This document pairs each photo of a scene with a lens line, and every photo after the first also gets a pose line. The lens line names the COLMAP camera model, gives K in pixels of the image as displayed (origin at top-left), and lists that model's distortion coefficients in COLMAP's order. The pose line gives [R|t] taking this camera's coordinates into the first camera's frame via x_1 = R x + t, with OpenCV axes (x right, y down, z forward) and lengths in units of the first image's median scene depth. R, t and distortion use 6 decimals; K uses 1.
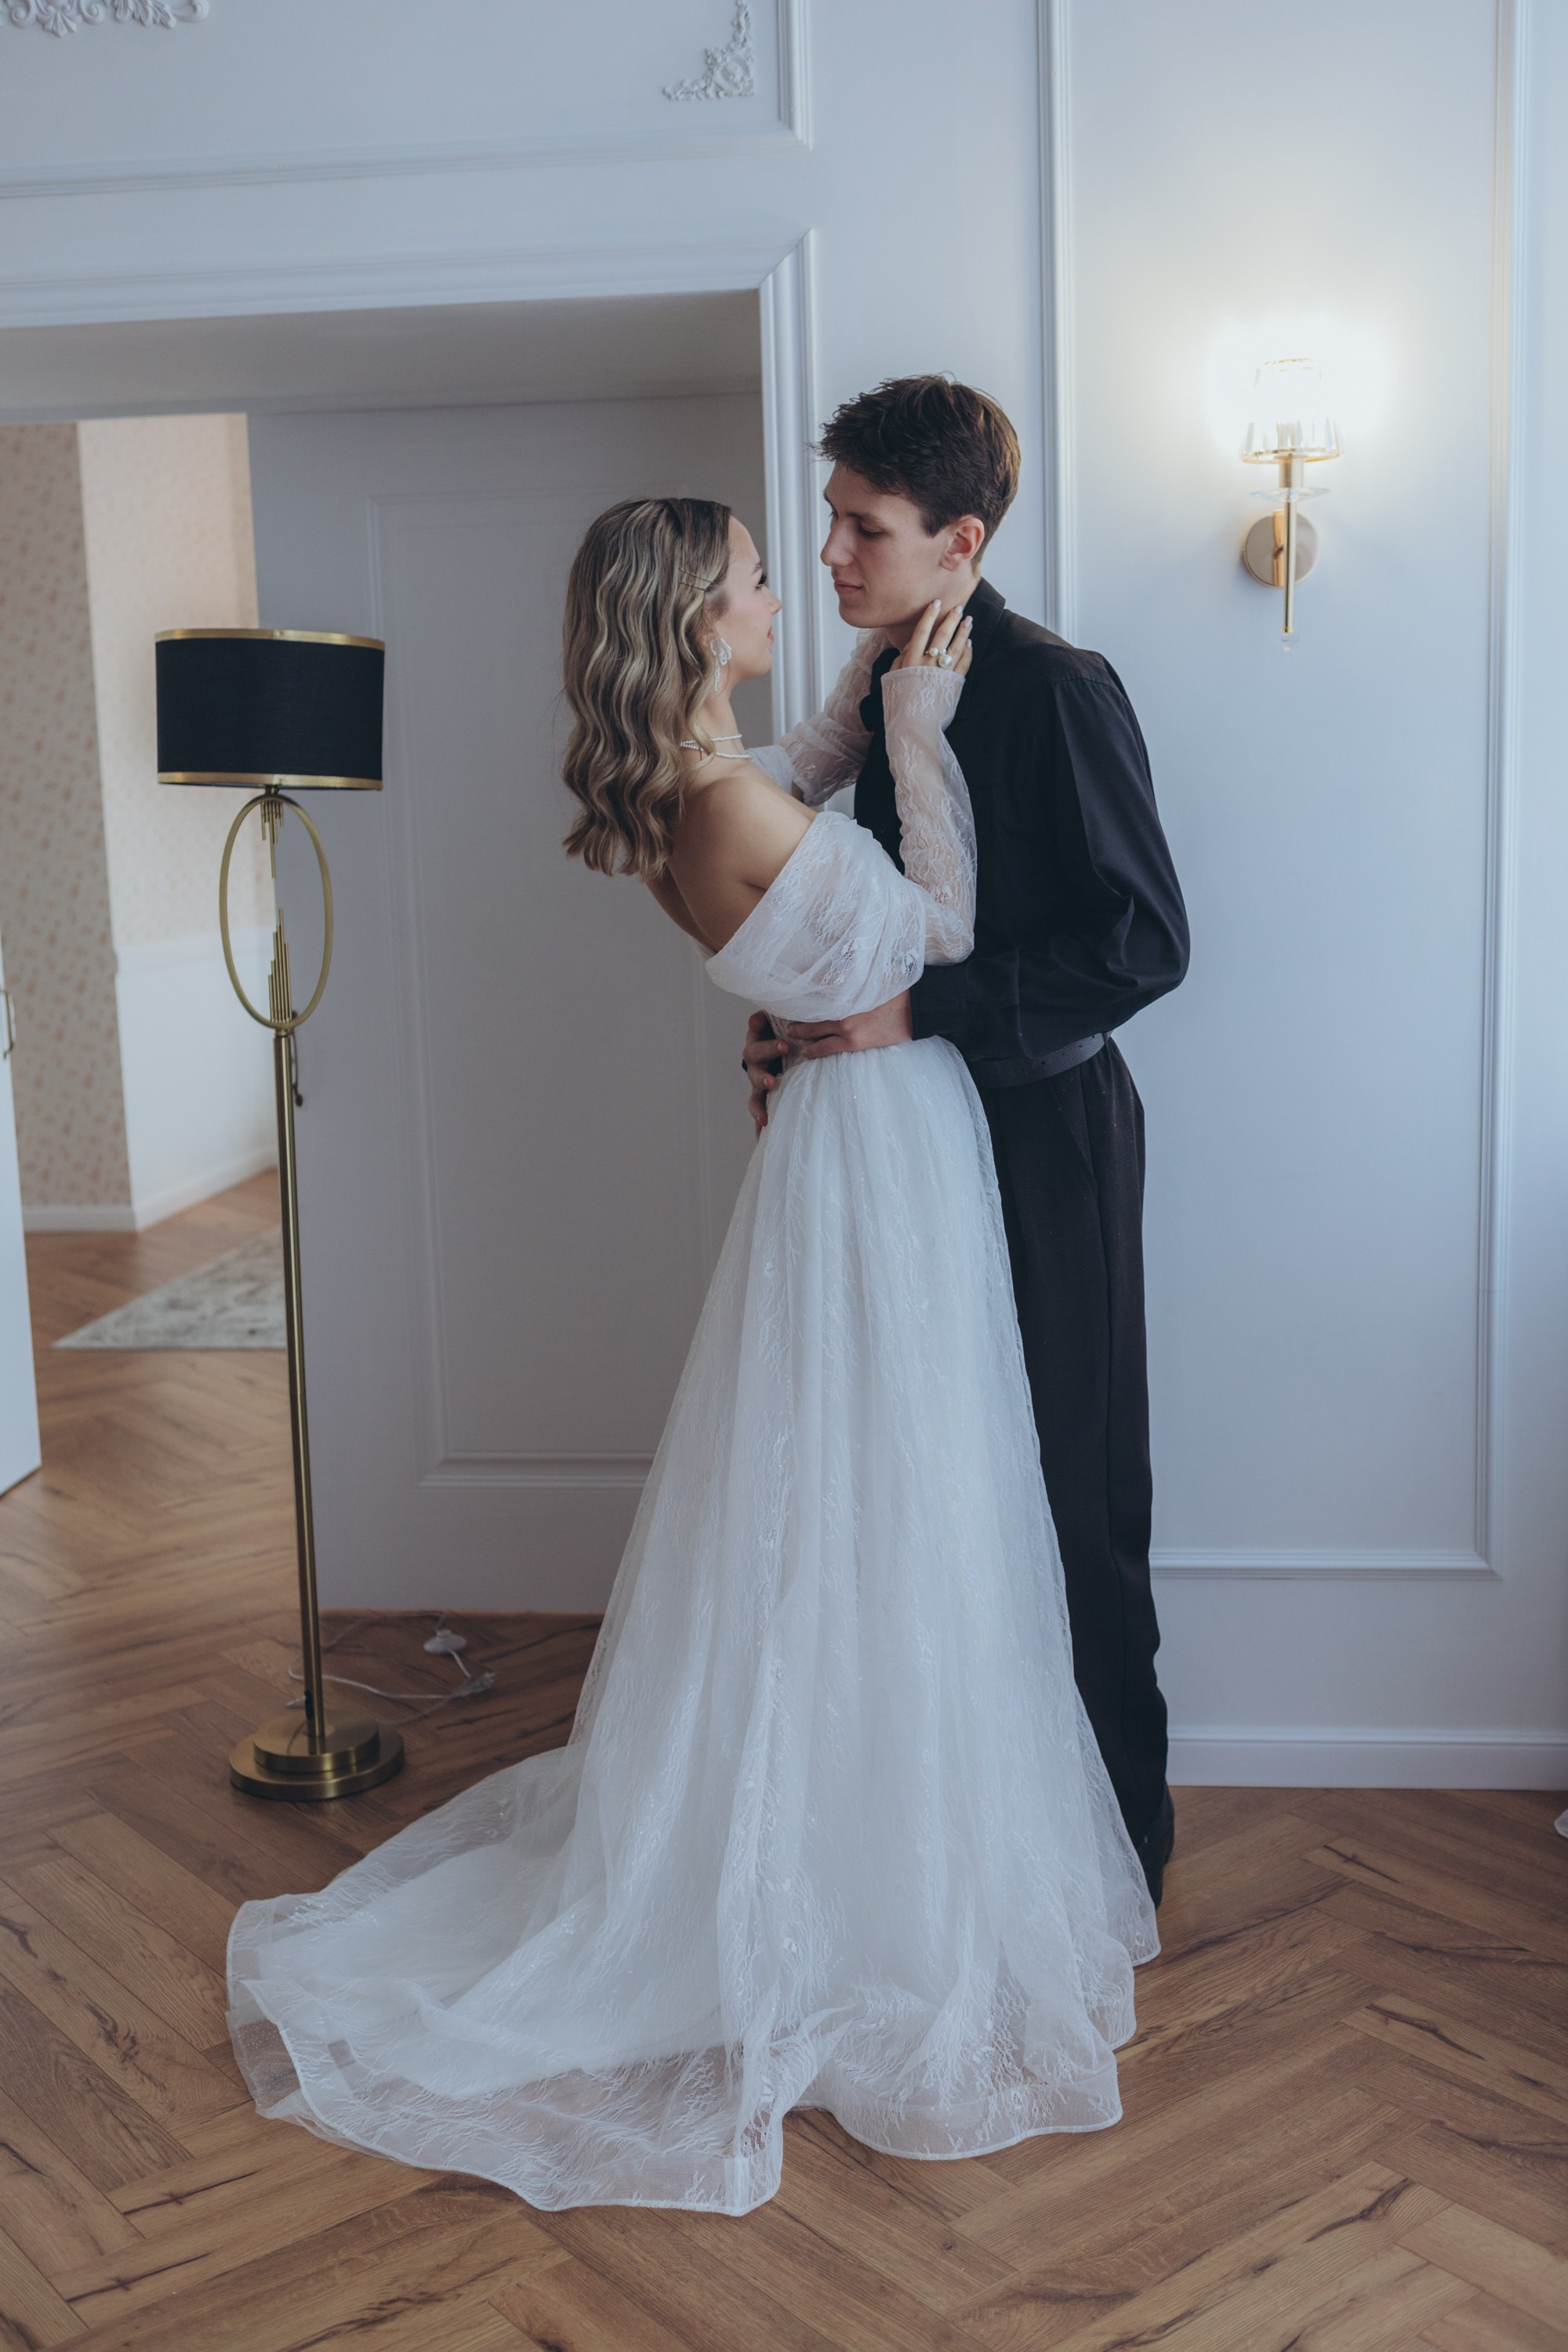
lens RADIAL K [[2406.9, 0, 782.0], [0, 2406.9, 1196.4], [0, 0, 1]] dist [-0.030859, 0.034647]
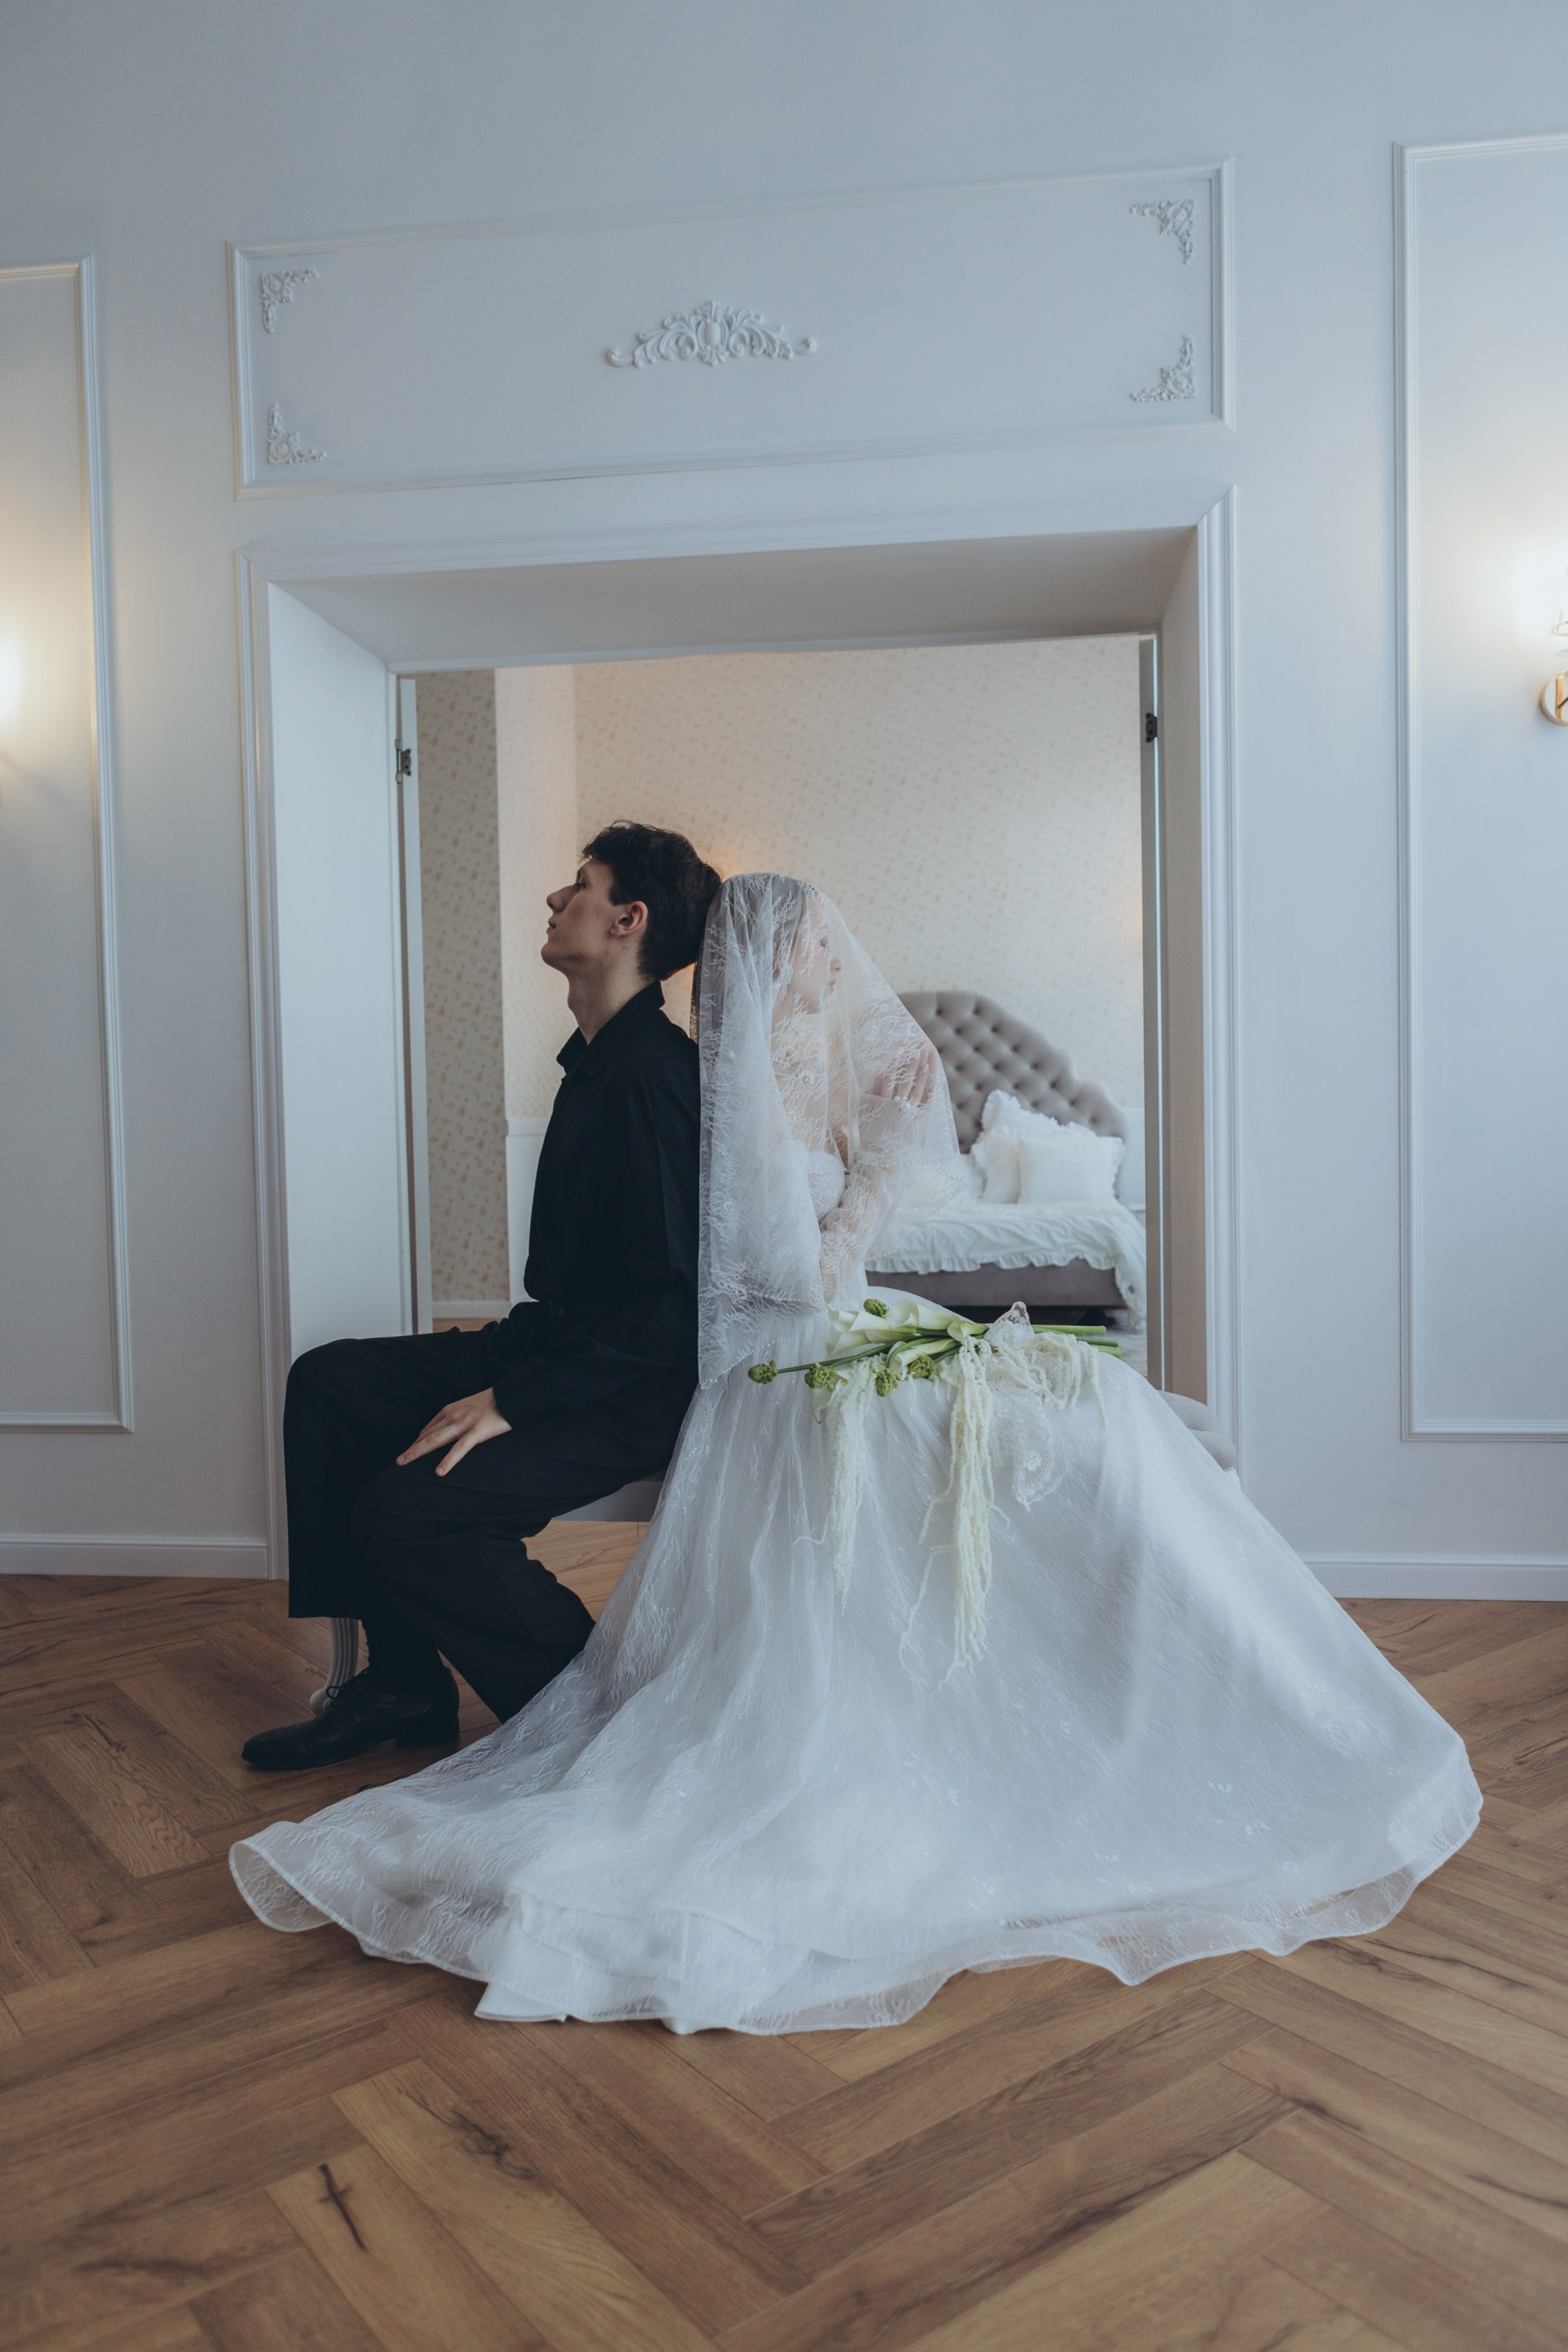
lens RADIAL K [[1700.2, 0, 778.9], [0, 1700.2, 1191.5], [0, 0, 1]] dist [-0.002496, -0.006290]
pose [[0.999598, 0.010236, -0.026432, -0.282983], [-0.013262, 0.993045, -0.116990, 0.178815], [0.025050, 0.117293, 0.992781, 0.022821]]
